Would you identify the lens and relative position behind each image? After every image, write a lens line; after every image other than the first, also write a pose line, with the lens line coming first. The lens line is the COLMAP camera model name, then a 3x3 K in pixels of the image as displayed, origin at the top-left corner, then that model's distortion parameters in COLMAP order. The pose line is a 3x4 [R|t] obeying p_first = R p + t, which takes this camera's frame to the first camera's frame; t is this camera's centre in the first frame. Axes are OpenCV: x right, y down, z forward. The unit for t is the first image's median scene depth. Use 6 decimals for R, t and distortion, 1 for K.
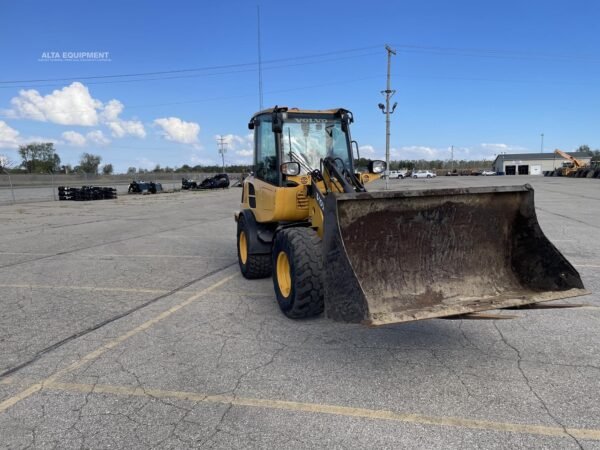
lens RADIAL K [[452.3, 0, 303.9], [0, 452.3, 227.6], [0, 0, 1]] dist [0.096839, -0.126436]
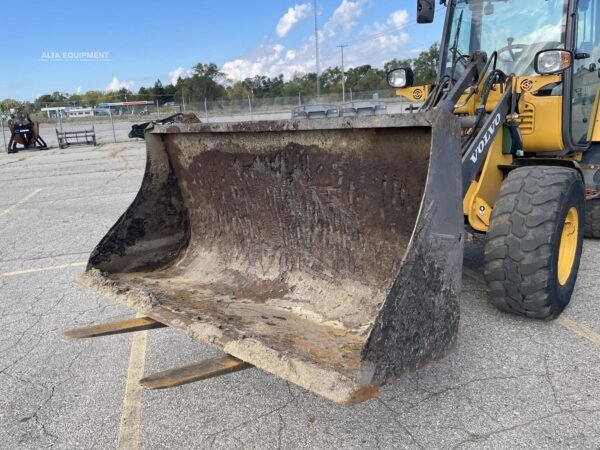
lens RADIAL K [[452.3, 0, 294.6], [0, 452.3, 228.5], [0, 0, 1]] dist [0.096839, -0.126436]
pose [[0.470752, 0.221802, -0.853930, 0.748621], [-0.044305, 0.972605, 0.228202, -0.074270], [0.881152, -0.069593, 0.467683, 0.655370]]
